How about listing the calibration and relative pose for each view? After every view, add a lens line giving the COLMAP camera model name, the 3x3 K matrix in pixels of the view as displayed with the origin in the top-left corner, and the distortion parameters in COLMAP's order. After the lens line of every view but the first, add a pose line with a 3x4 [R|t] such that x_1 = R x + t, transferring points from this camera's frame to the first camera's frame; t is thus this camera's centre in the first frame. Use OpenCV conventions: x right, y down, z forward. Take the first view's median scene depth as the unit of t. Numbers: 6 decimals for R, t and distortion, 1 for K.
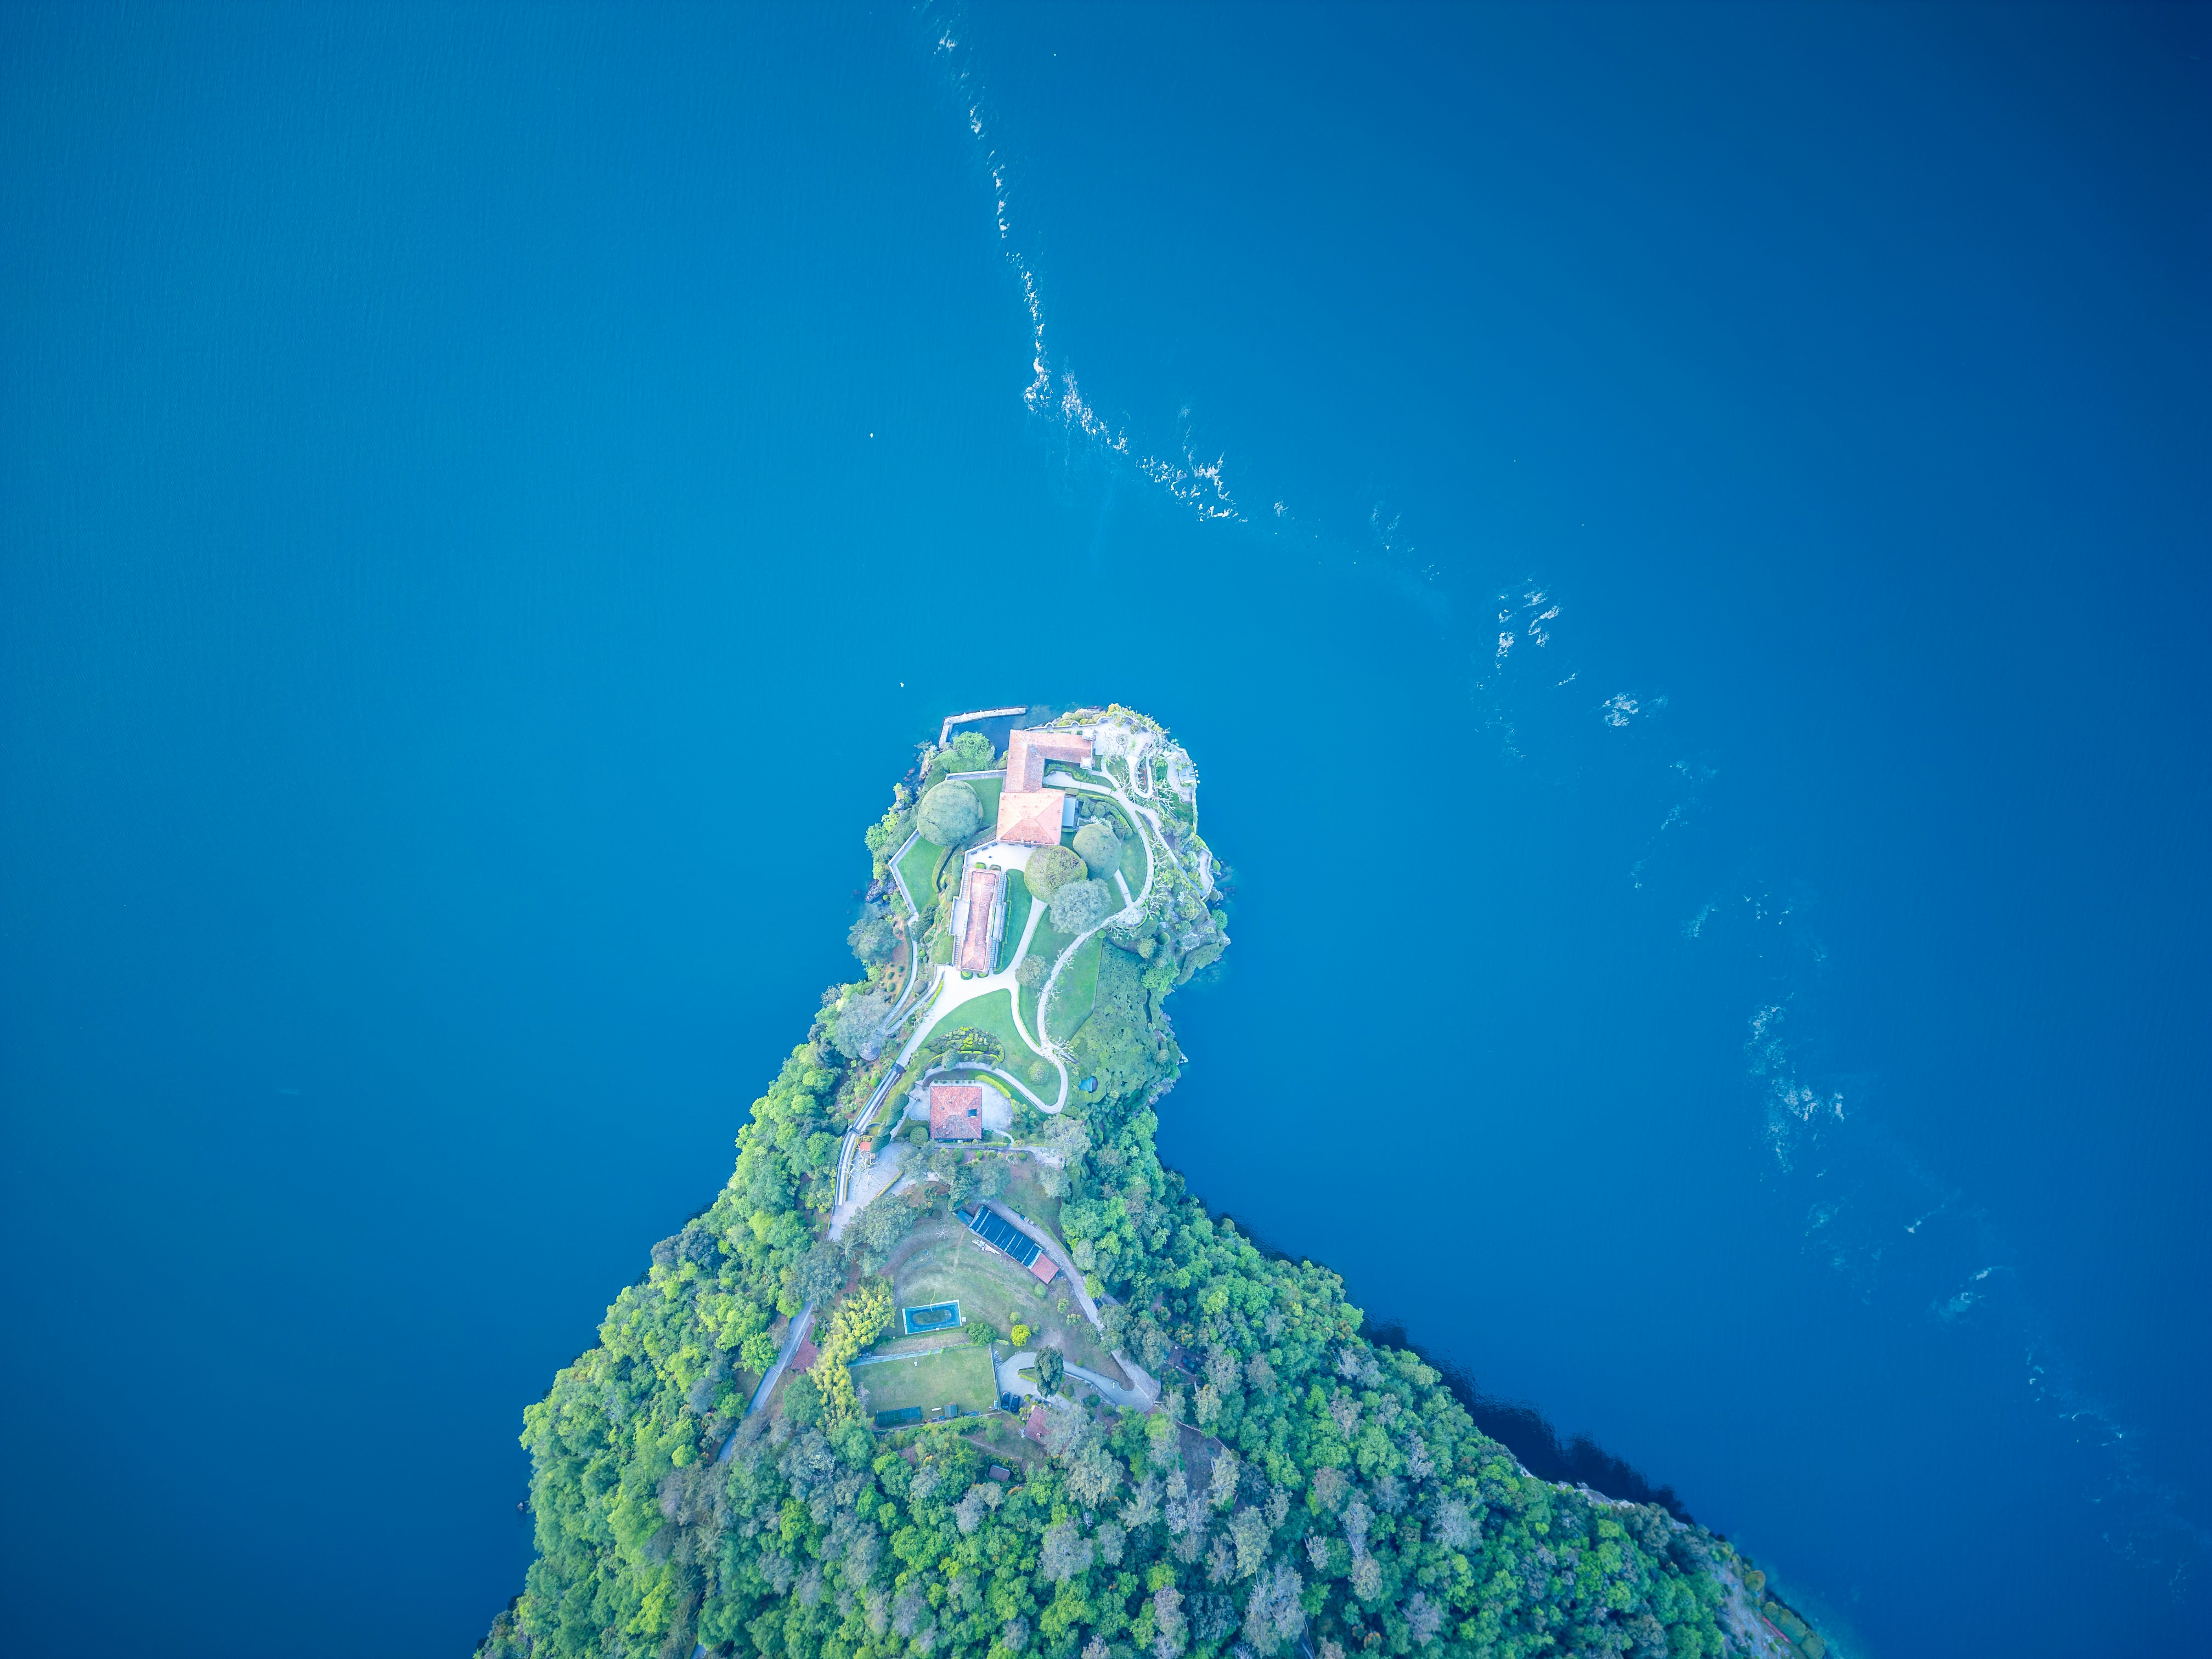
lens RADIAL K [[1527.2, 0, 1110.6], [0, 1527.2, 832.4], [0, 0, 1]] dist [0.055897, -0.053415]
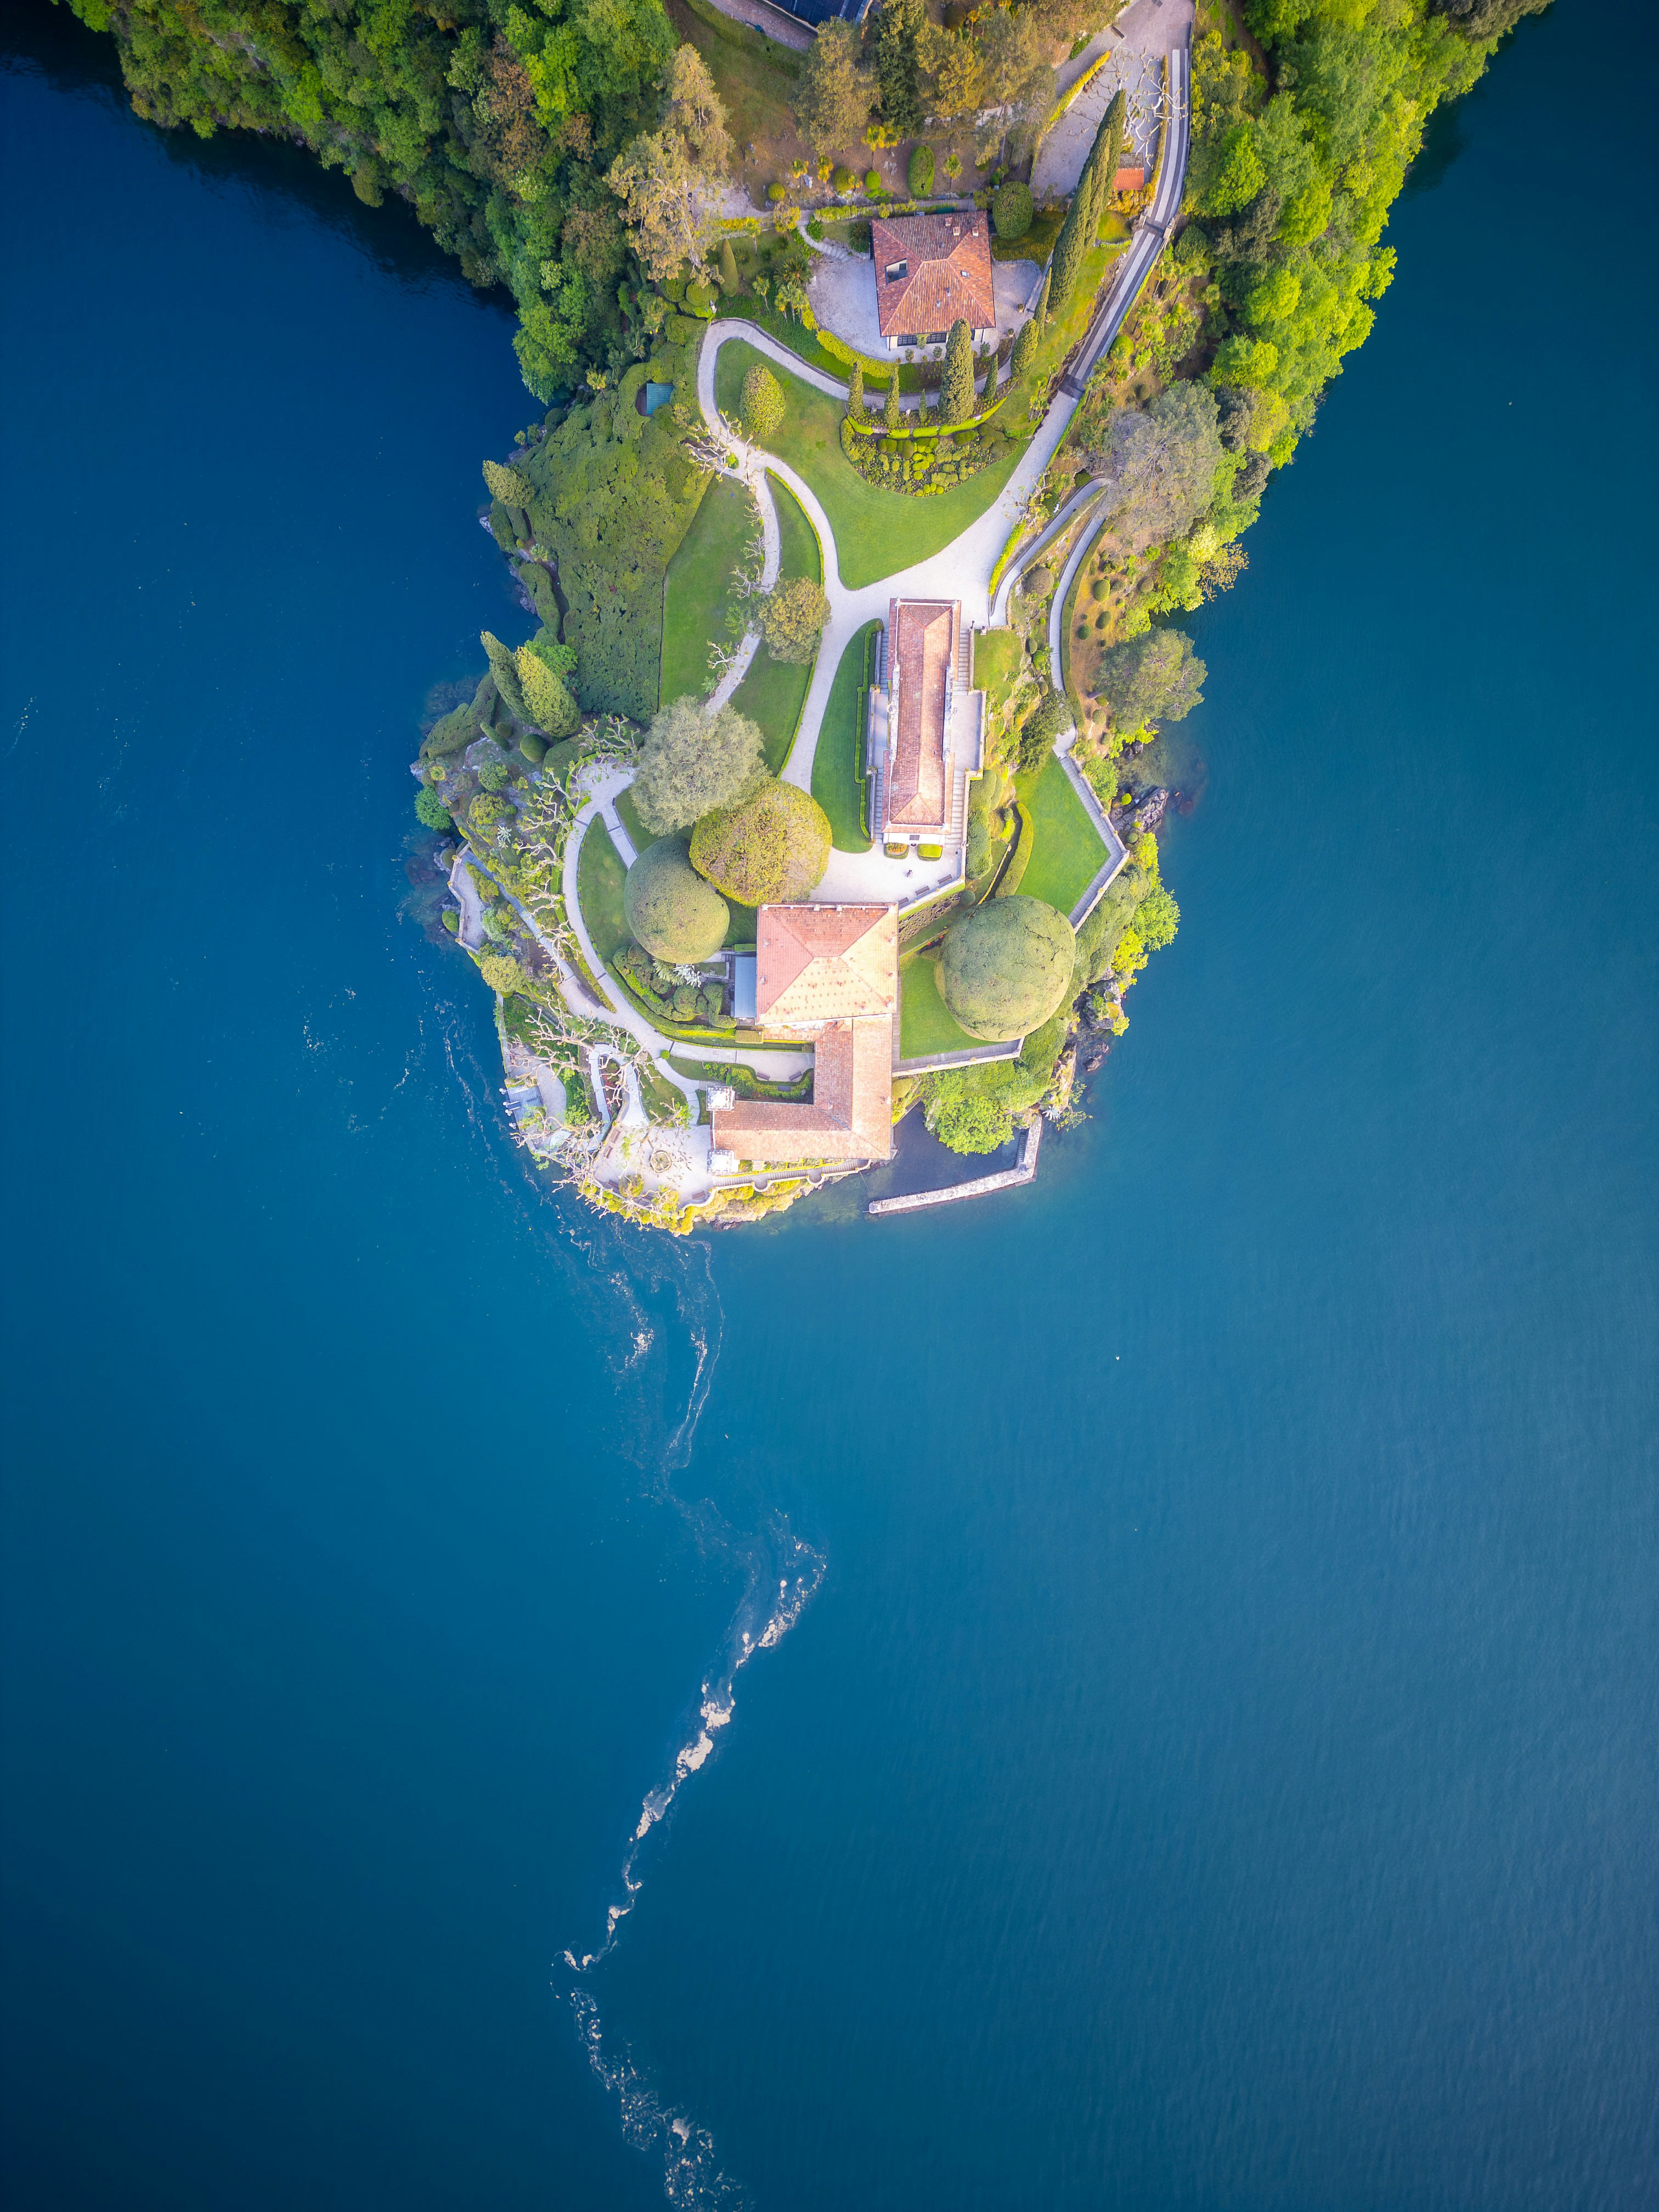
lens RADIAL K [[1527.2, 0, 829.3], [0, 1527.2, 1120.4], [0, 0, 1]] dist [0.055897, -0.053415]
pose [[-0.996501, 0.081306, 0.019351, -0.056378], [-0.080477, -0.995940, 0.040327, -0.072502], [0.022552, 0.038629, 0.998999, 0.532088]]
